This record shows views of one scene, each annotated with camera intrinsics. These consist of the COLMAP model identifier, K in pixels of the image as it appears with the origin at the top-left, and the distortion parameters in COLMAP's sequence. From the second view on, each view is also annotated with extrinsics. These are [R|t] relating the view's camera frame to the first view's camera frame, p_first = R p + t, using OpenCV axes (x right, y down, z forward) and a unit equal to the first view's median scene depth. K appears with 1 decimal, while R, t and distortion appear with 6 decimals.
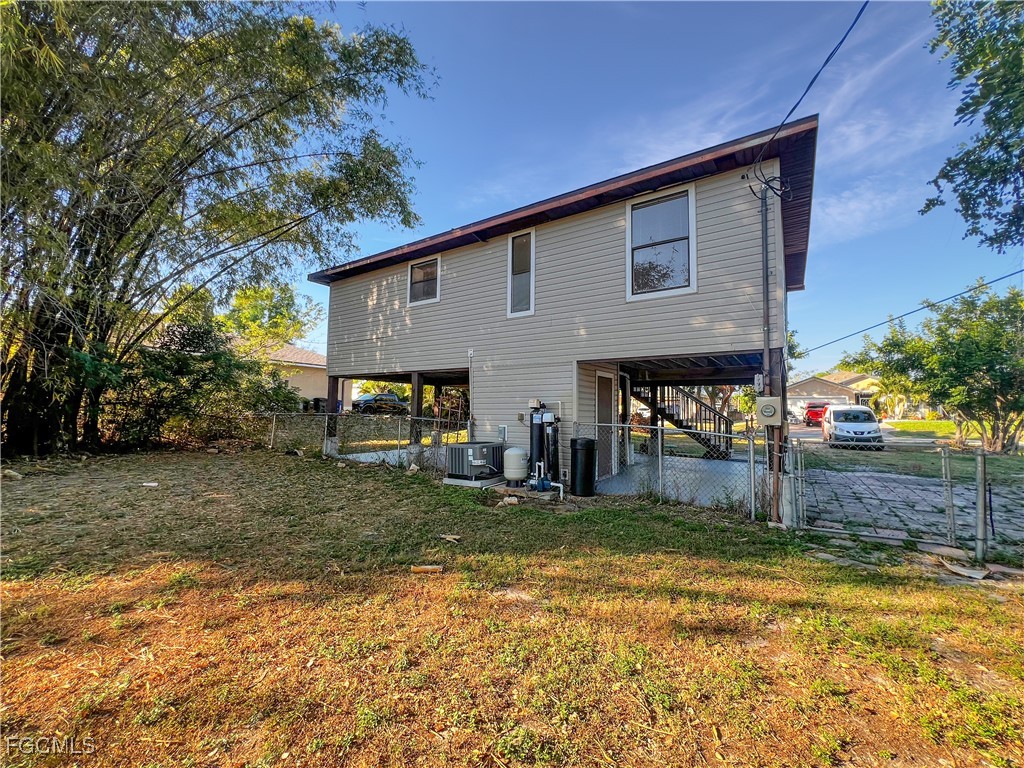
lens RADIAL K [[415.2, 0, 512.0], [0, 415.2, 381.7], [0, 0, 1]] dist [-0.004472, 0.000697]
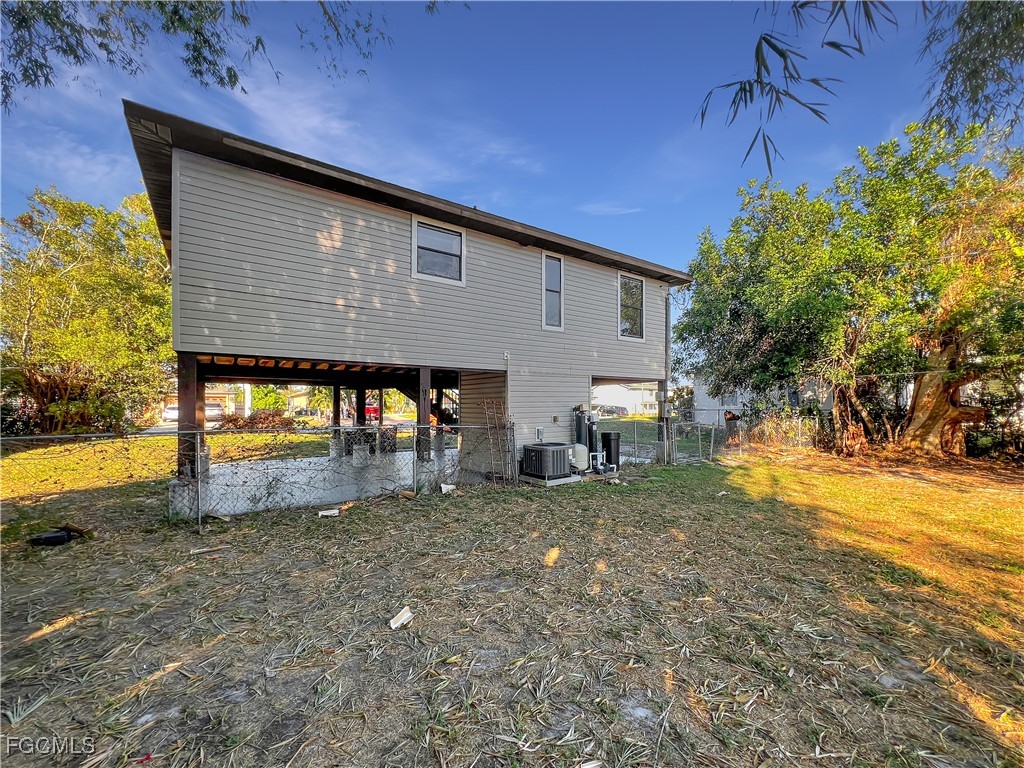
lens RADIAL K [[415.2, 0, 513.6], [0, 415.2, 407.3], [0, 0, 1]] dist [-0.004472, 0.000697]
pose [[0.354983, -0.014860, 0.934755, -0.817923], [-0.055894, 0.997748, 0.037087, 0.012140], [-0.933201, -0.065413, 0.353353, 0.519927]]
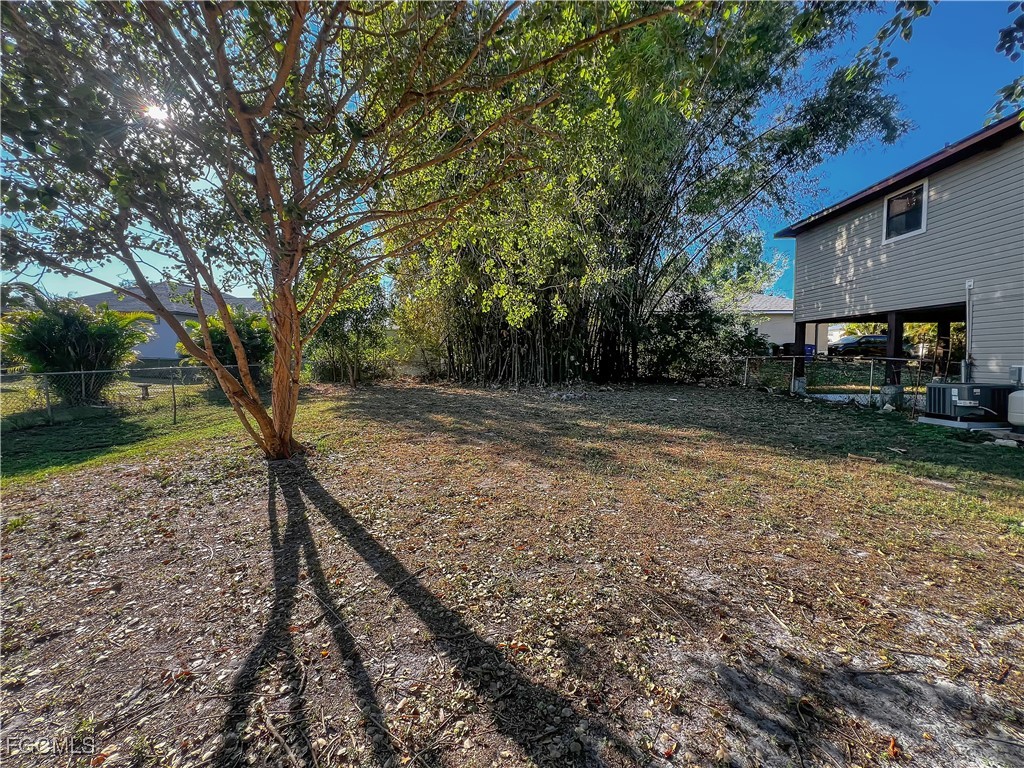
lens RADIAL K [[415.2, 0, 507.4], [0, 415.2, 379.2], [0, 0, 1]] dist [-0.004472, 0.000697]
pose [[0.508770, 0.033801, -0.860238, 0.134289], [0.070311, 0.994259, 0.080651, -0.006960], [0.858026, -0.101517, 0.503473, -0.253870]]
